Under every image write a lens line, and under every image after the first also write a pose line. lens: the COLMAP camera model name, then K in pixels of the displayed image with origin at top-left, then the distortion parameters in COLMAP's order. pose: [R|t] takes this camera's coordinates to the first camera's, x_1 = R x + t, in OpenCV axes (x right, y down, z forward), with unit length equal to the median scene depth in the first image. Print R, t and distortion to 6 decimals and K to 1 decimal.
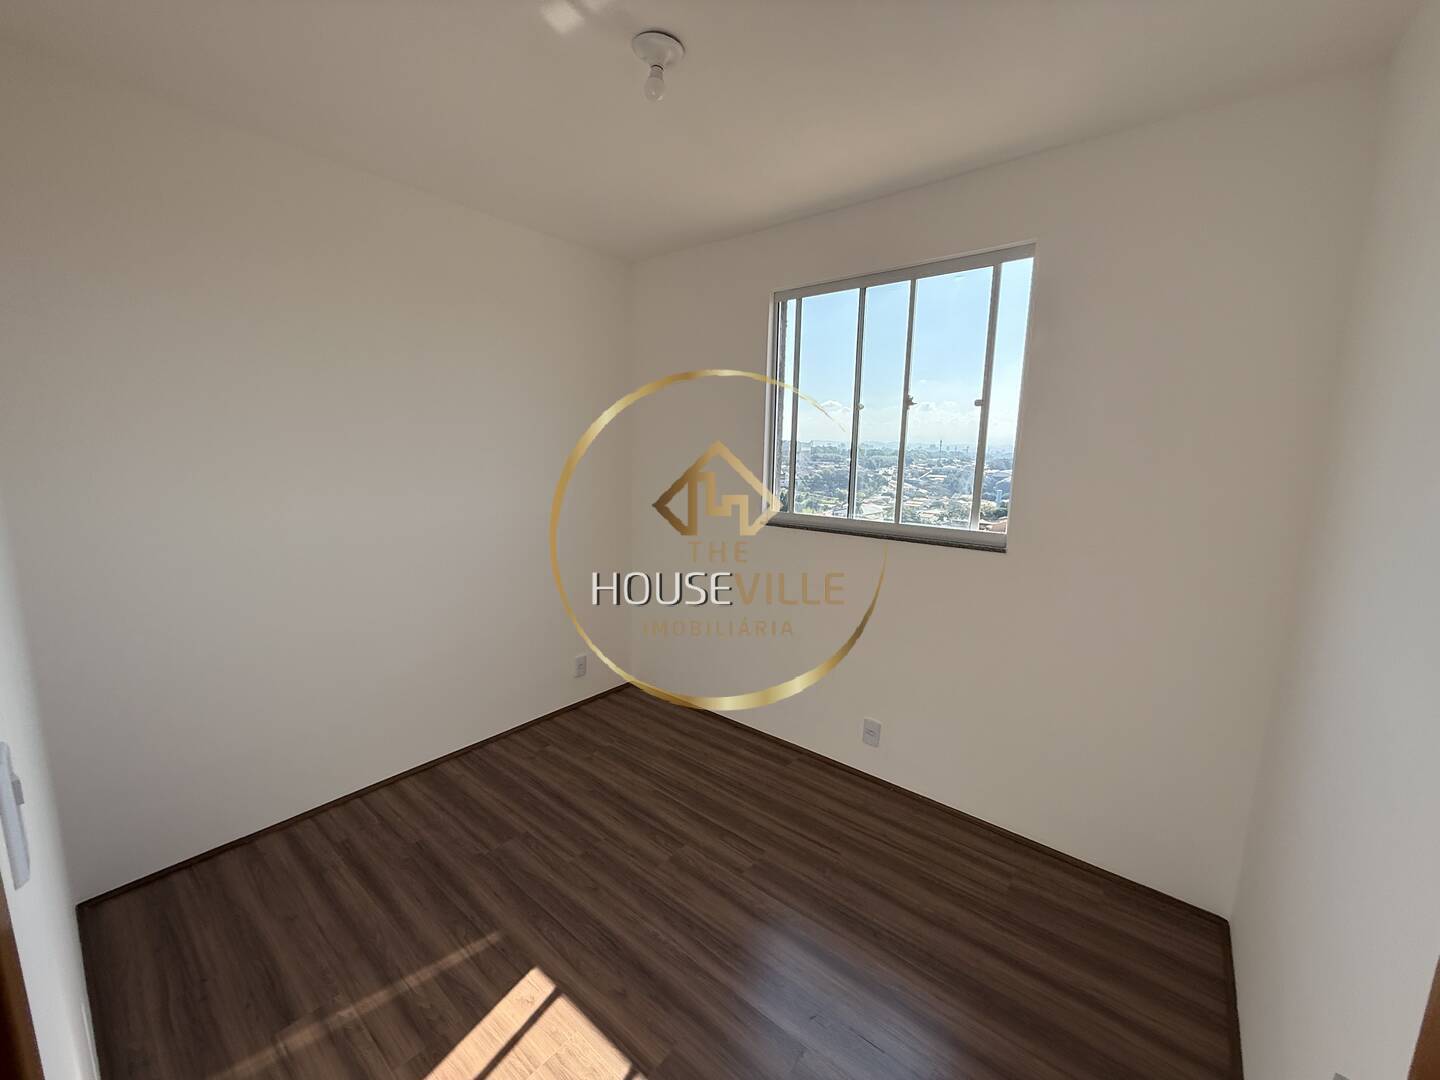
lens RADIAL K [[576.9, 0, 714.7], [0, 576.9, 540.4], [0, 0, 1]] dist [-0.003676, 0.000084]
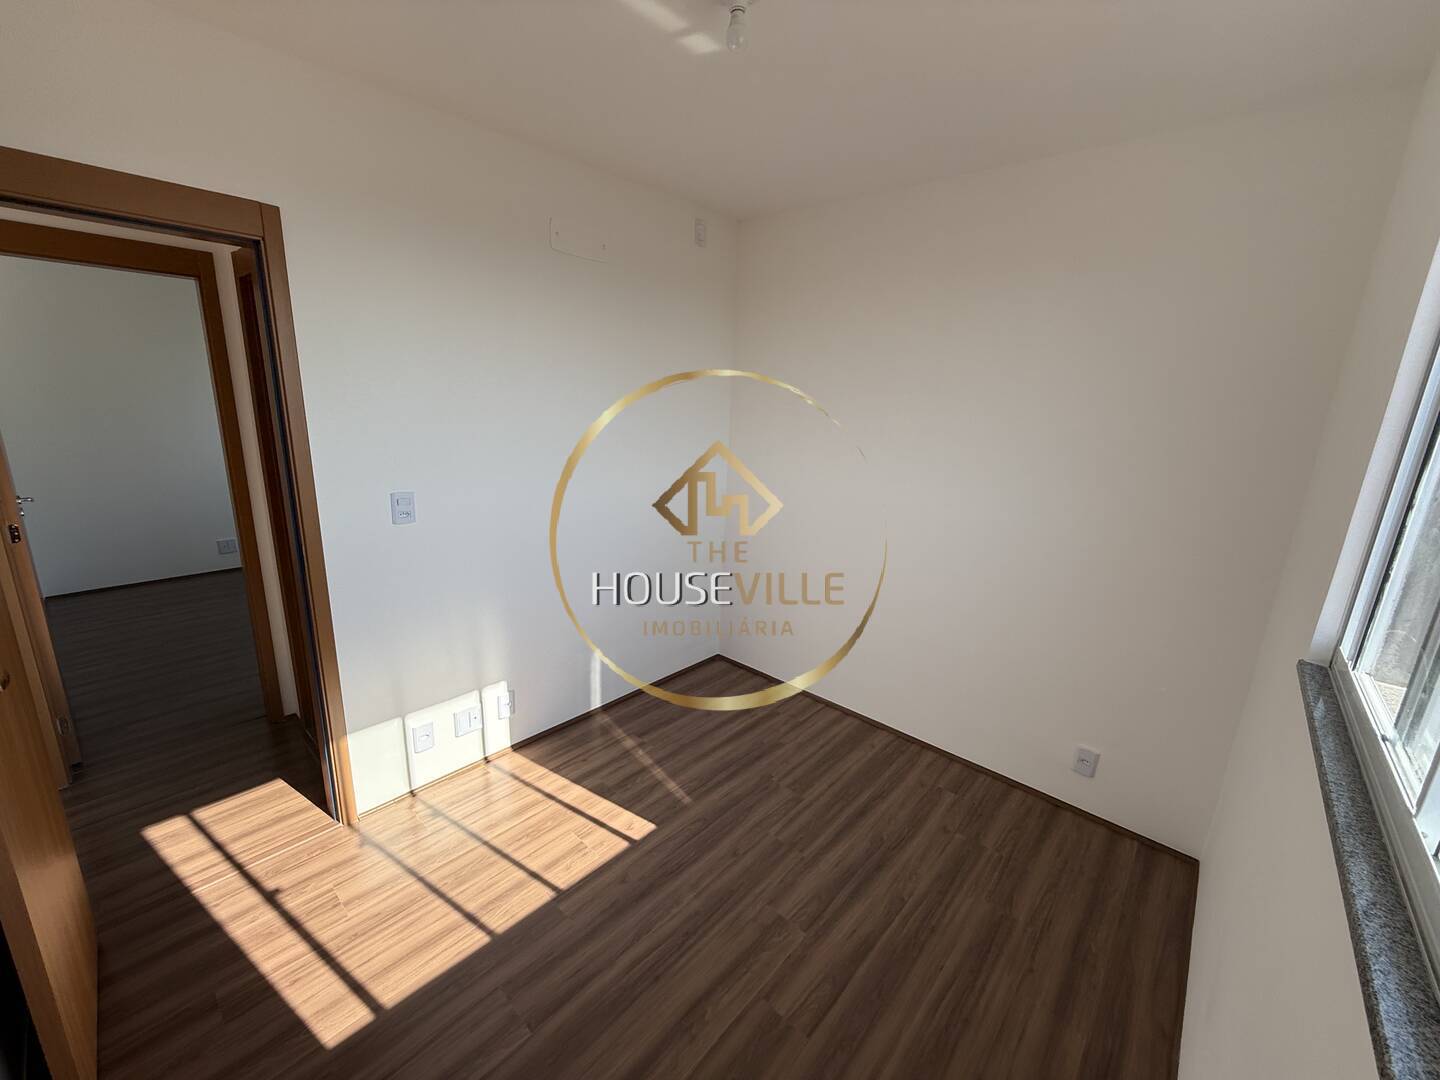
lens RADIAL K [[576.9, 0, 716.0], [0, 576.9, 540.5], [0, 0, 1]] dist [-0.003676, 0.000084]
pose [[-0.047708, 0.224934, -0.973205, 0.691145], [-0.206180, 0.951115, 0.229936, -0.180722], [0.977350, 0.211625, 0.001001, 0.835358]]
